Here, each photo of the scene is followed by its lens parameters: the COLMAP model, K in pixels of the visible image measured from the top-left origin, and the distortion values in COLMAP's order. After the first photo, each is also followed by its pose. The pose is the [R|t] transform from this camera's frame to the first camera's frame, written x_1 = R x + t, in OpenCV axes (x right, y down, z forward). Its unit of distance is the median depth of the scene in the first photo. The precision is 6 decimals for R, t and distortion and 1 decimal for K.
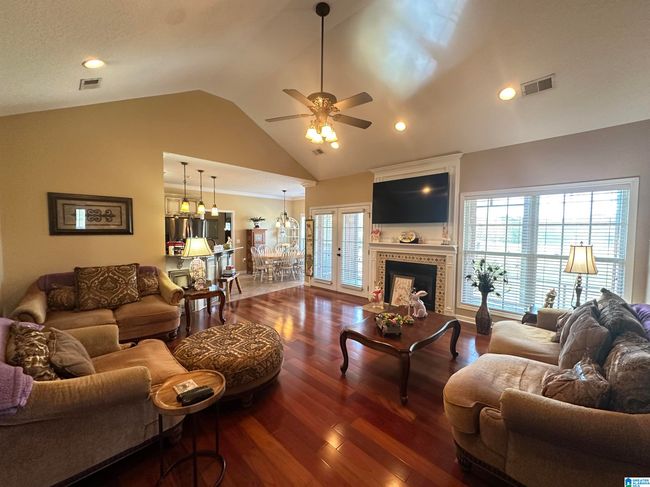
lens RADIAL K [[261.0, 0, 325.0], [0, 261.0, 243.5], [0, 0, 1]] dist [-0.001127, -0.000204]
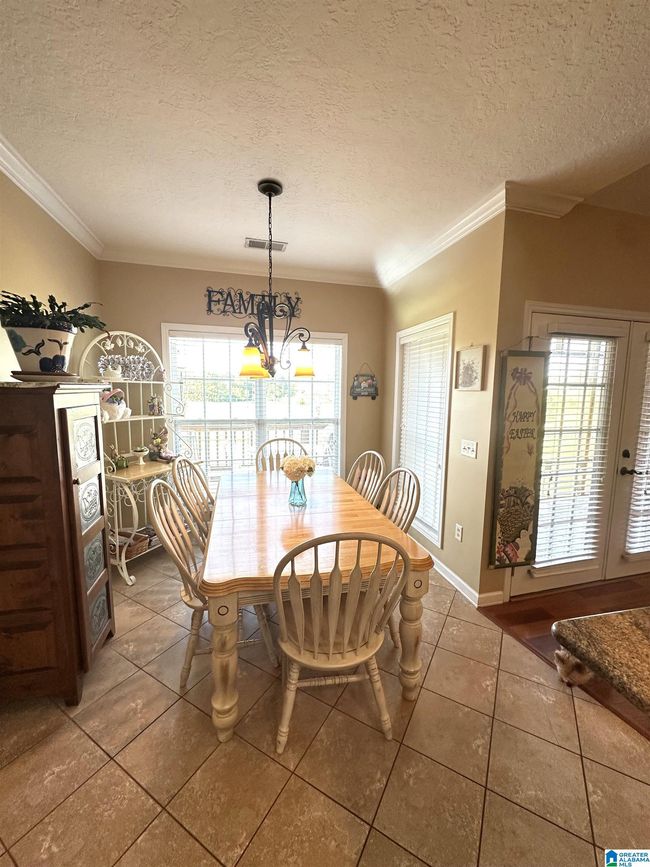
lens RADIAL K [[348.1, 0, 325.0], [0, 348.1, 433.5], [0, 0, 1]] dist [-0.001127, -0.000204]
pose [[0.506681, -0.109645, 0.855133, -0.463327], [0.034255, 0.993657, 0.107110, -0.057933], [-0.861453, -0.024978, 0.507223, 1.022112]]
